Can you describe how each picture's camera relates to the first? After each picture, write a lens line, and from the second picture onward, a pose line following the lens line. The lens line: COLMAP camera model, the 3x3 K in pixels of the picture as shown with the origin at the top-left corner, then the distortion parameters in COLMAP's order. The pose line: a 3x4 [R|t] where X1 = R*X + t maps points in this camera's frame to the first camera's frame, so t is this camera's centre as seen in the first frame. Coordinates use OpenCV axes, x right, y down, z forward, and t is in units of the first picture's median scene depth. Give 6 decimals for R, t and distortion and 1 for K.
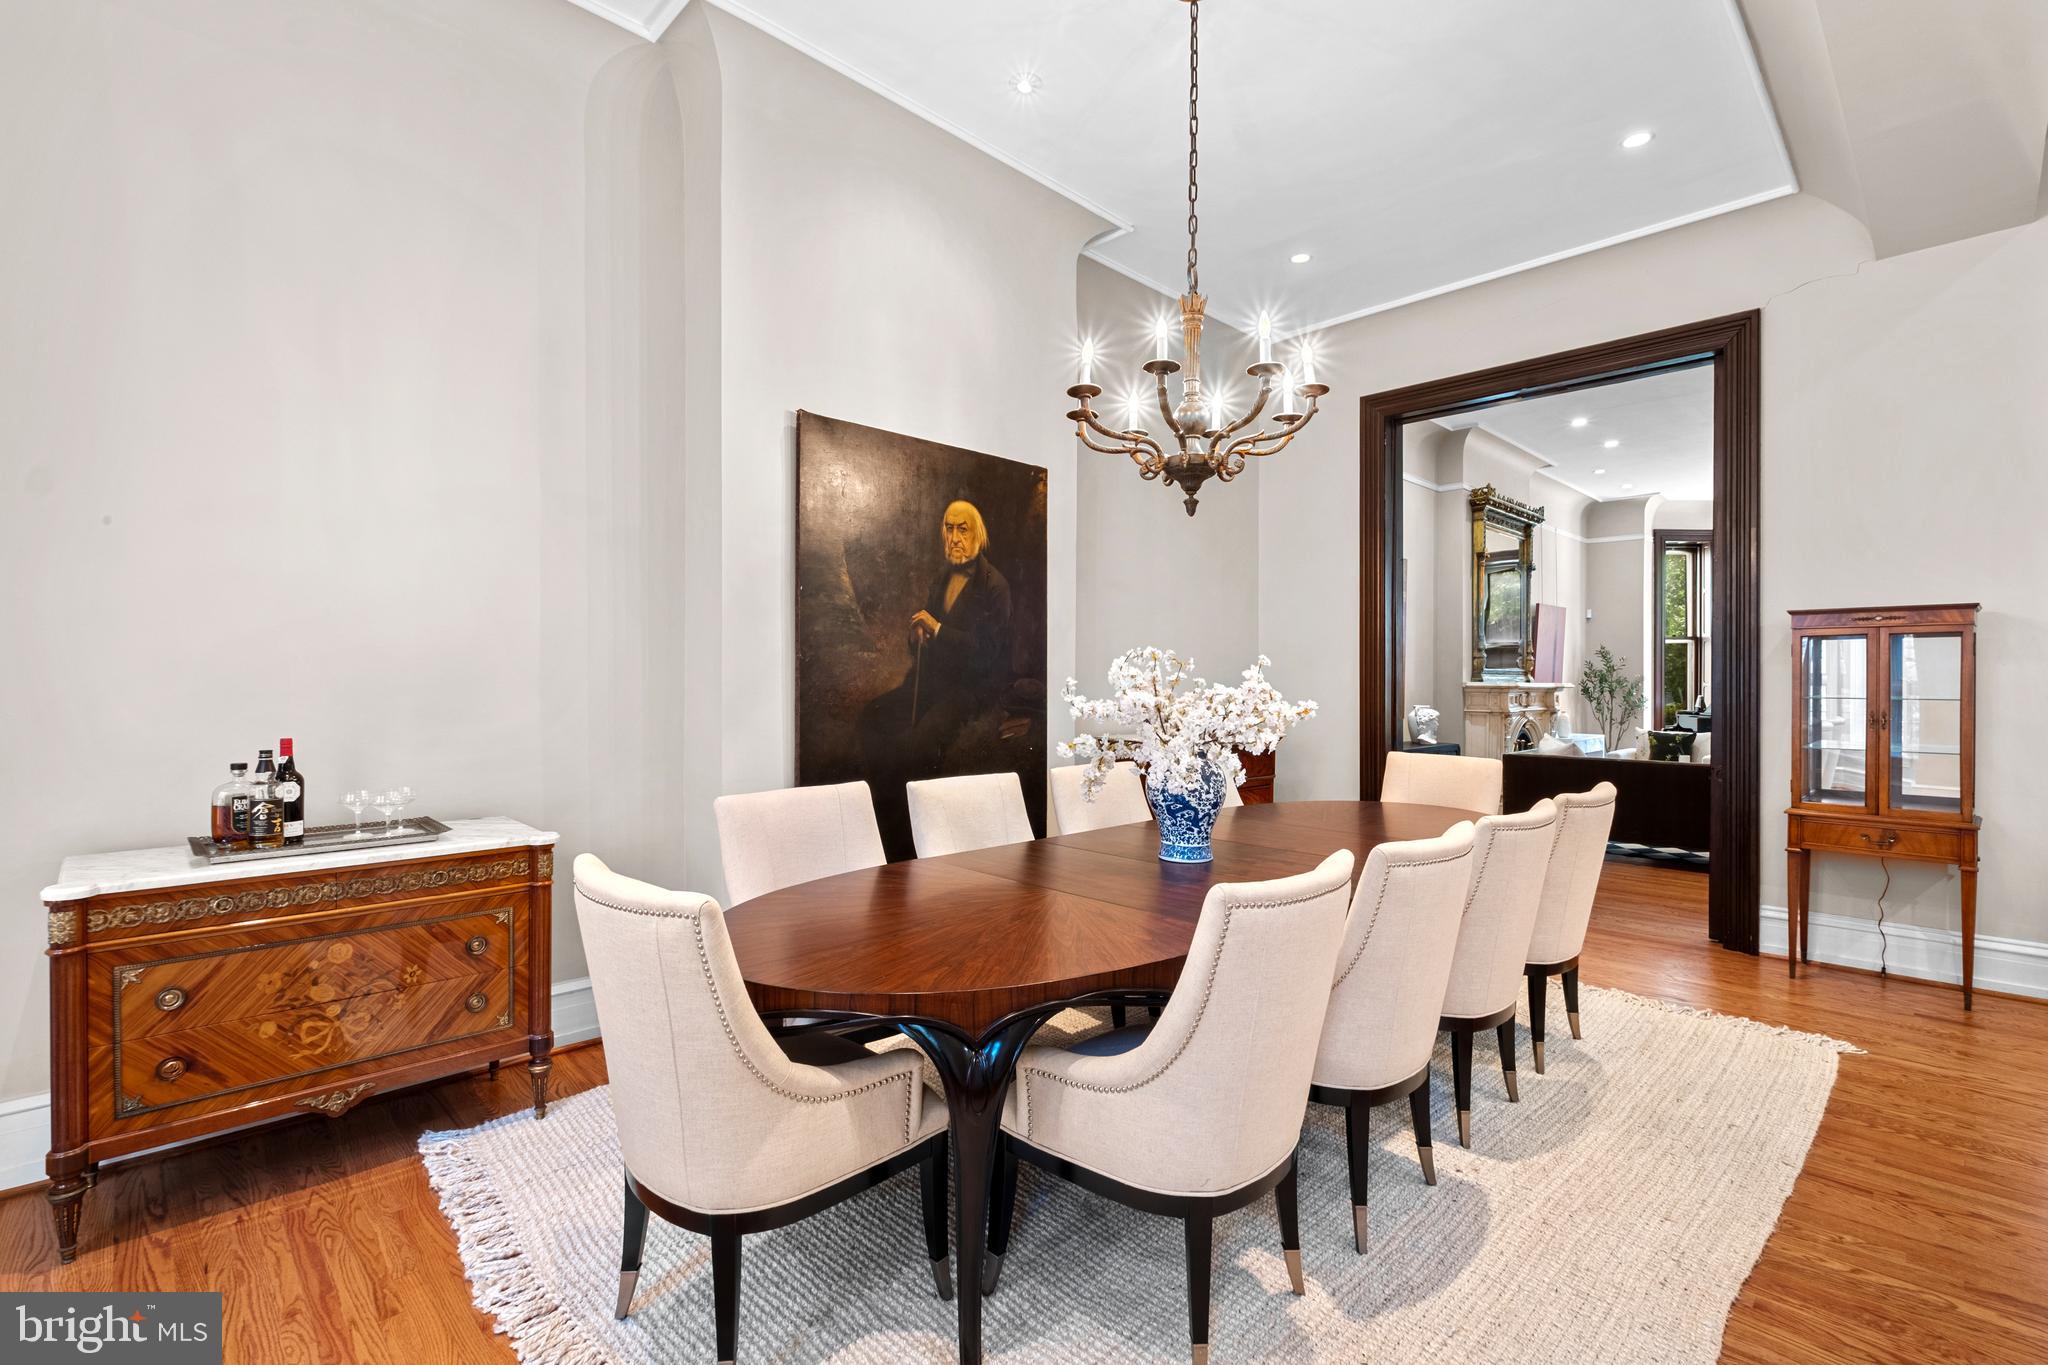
lens RADIAL K [[931.1, 0, 1024.0], [0, 931.1, 682.5], [0, 0, 1]] dist [0.002024, 0.000005]
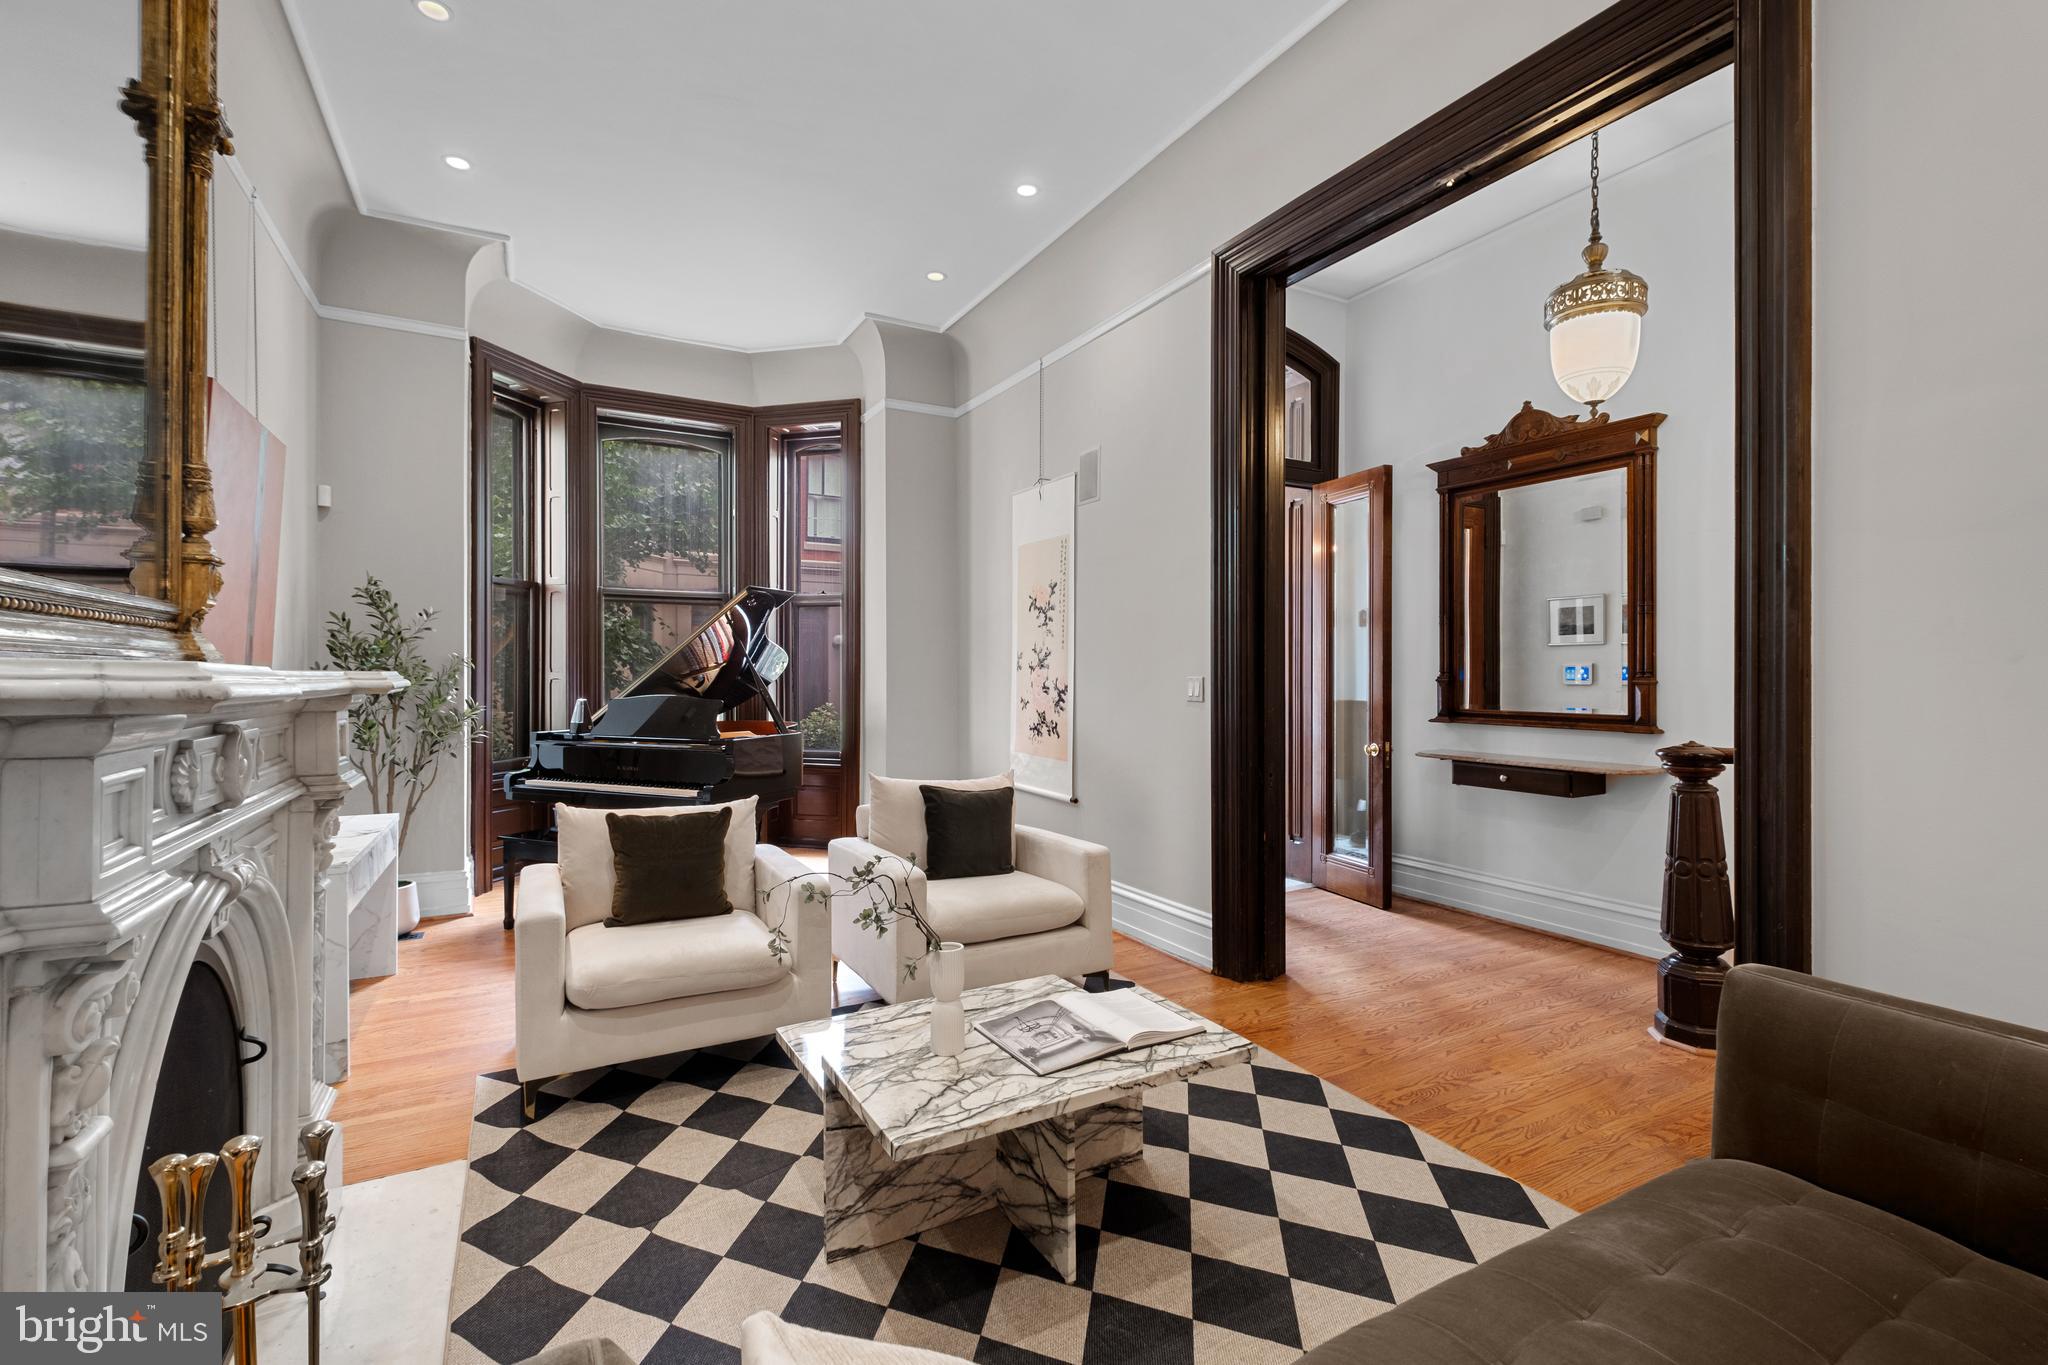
lens RADIAL K [[897.8, 0, 1023.4], [0, 897.8, 665.8], [0, 0, 1]] dist [0.001309, -0.000272]
pose [[0.261991, 0.006418, 0.965049, 0.879516], [0.002029, 0.999972, -0.007201, 0.002452], [-0.965068, 0.003845, 0.261971, 1.705018]]
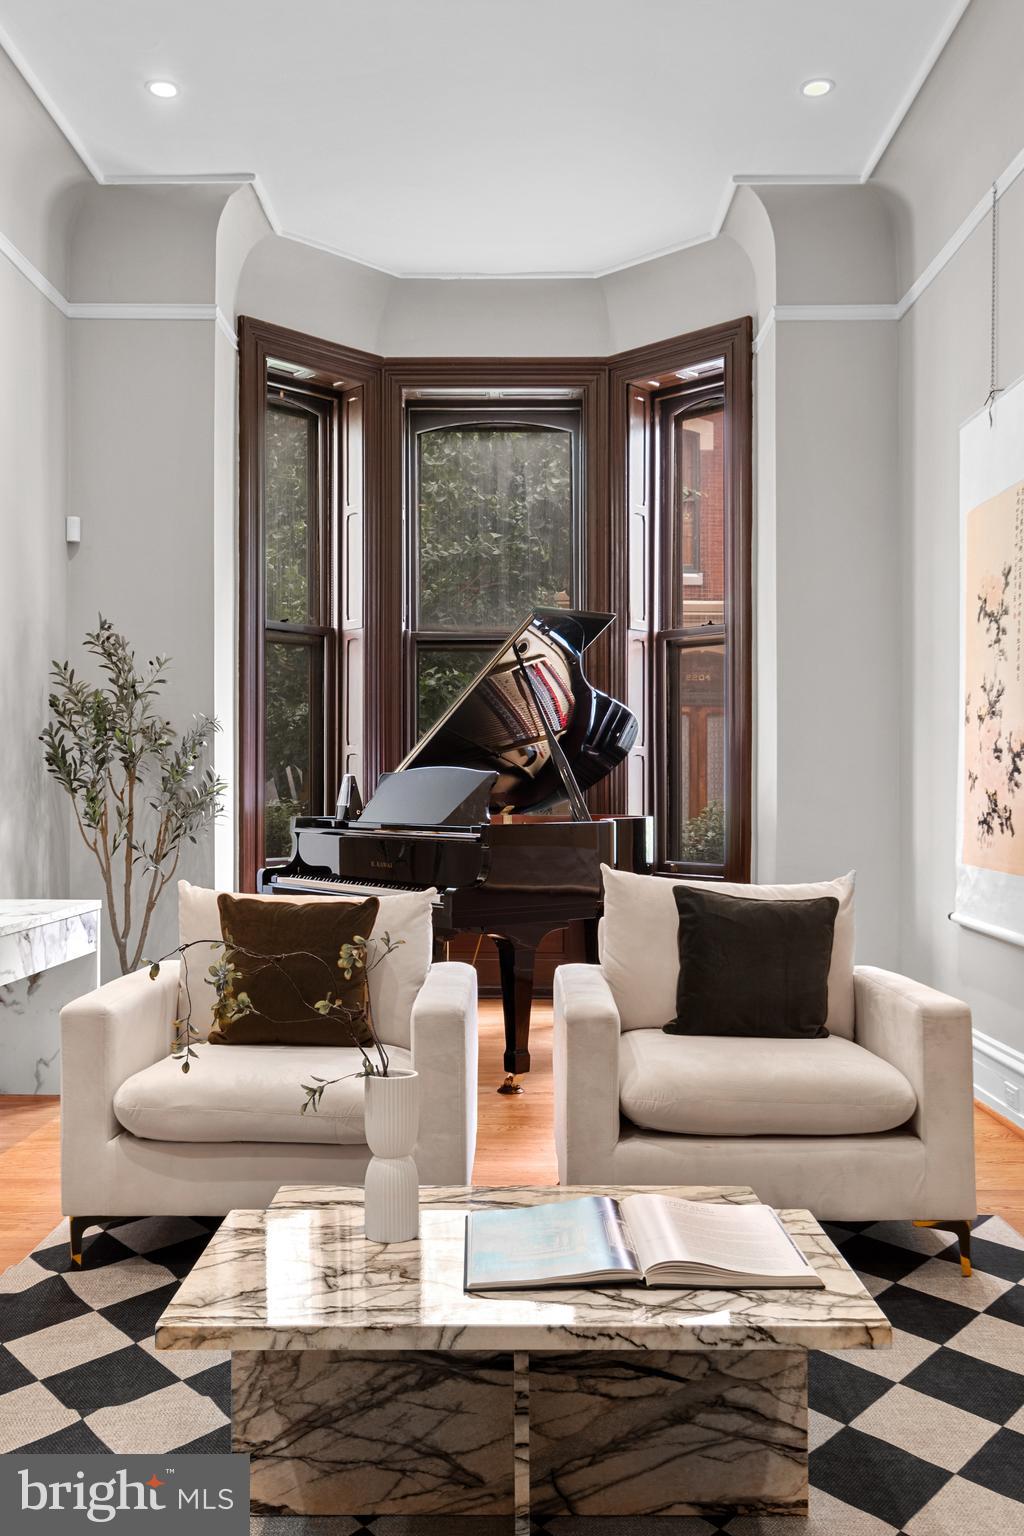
lens RADIAL K [[1356.8, 0, 508.0], [0, 1356.8, 788.1], [0, 0, 1]] dist [0.000449, 0.006254]
pose [[0.706735, -0.000846, 0.707478, 1.032437], [0.002090, 0.999997, -0.000891, 0.051908], [-0.707476, 0.002108, 0.706735, 1.519100]]
